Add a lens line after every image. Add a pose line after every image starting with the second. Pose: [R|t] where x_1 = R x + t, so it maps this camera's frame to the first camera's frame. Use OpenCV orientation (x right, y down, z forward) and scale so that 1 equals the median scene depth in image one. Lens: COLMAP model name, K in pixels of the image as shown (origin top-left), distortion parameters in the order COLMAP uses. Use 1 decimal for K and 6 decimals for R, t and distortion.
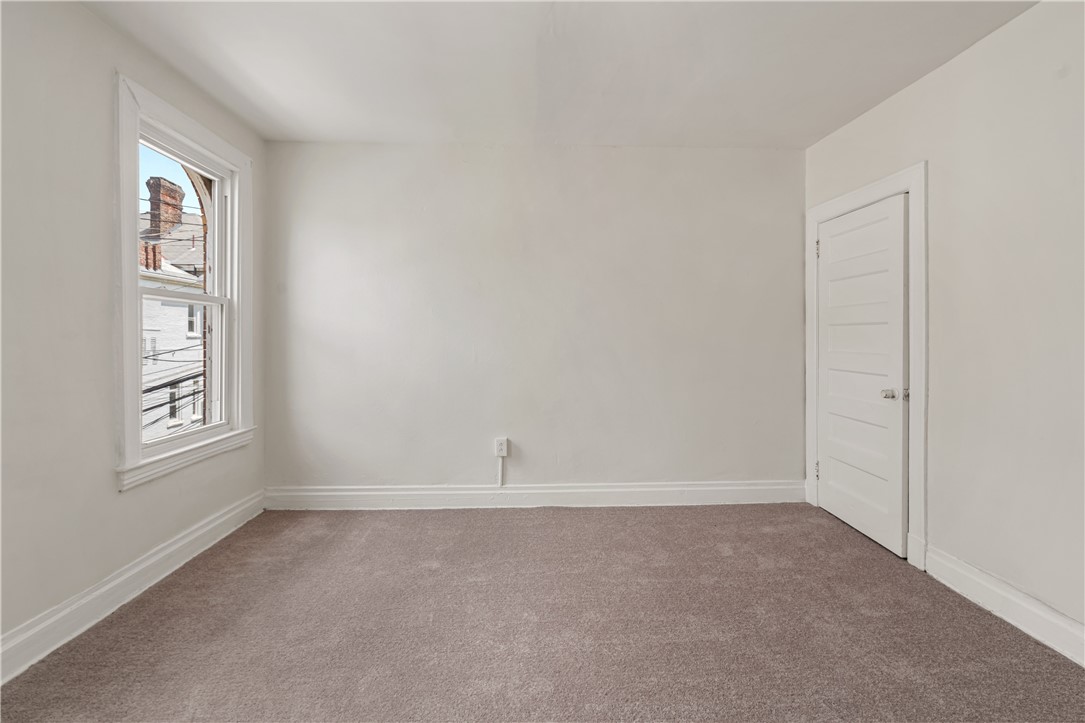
lens RADIAL K [[493.2, 0, 540.4], [0, 493.2, 336.1], [0, 0, 1]] dist [-0.008746, 0.003627]
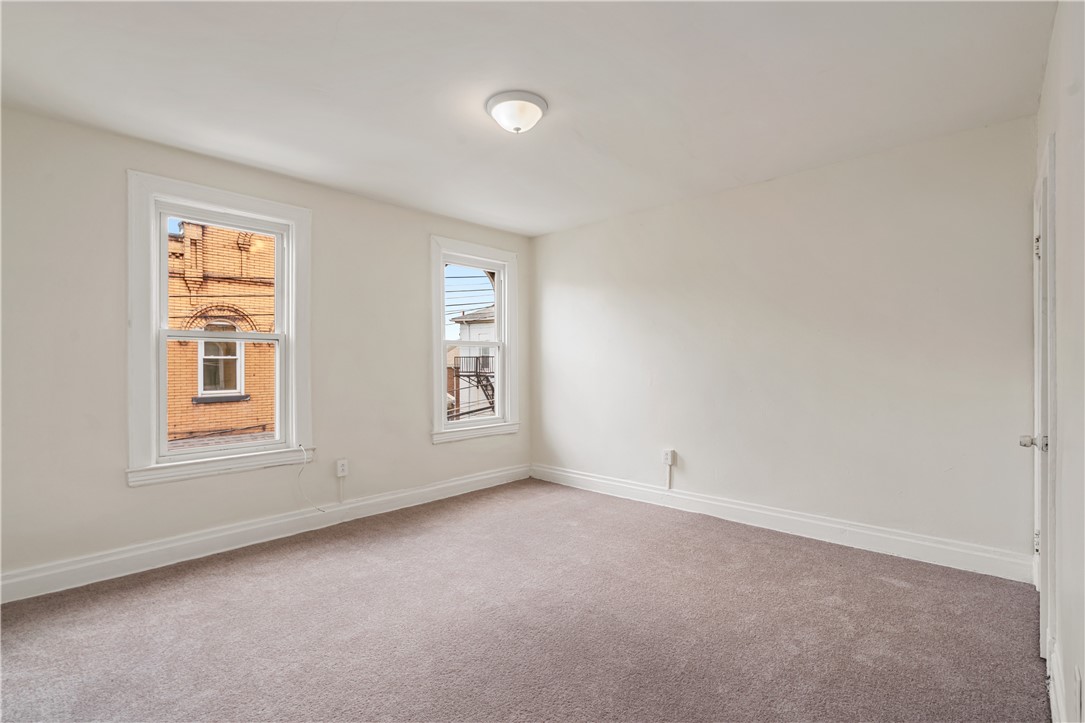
lens RADIAL K [[493.2, 0, 549.5], [0, 493.2, 363.4], [0, 0, 1]] dist [-0.008746, 0.003627]
pose [[0.708533, -0.002149, -0.705675, 0.643874], [0.007164, 0.999966, 0.004148, -0.011449], [0.705641, -0.007994, 0.708524, -0.063198]]
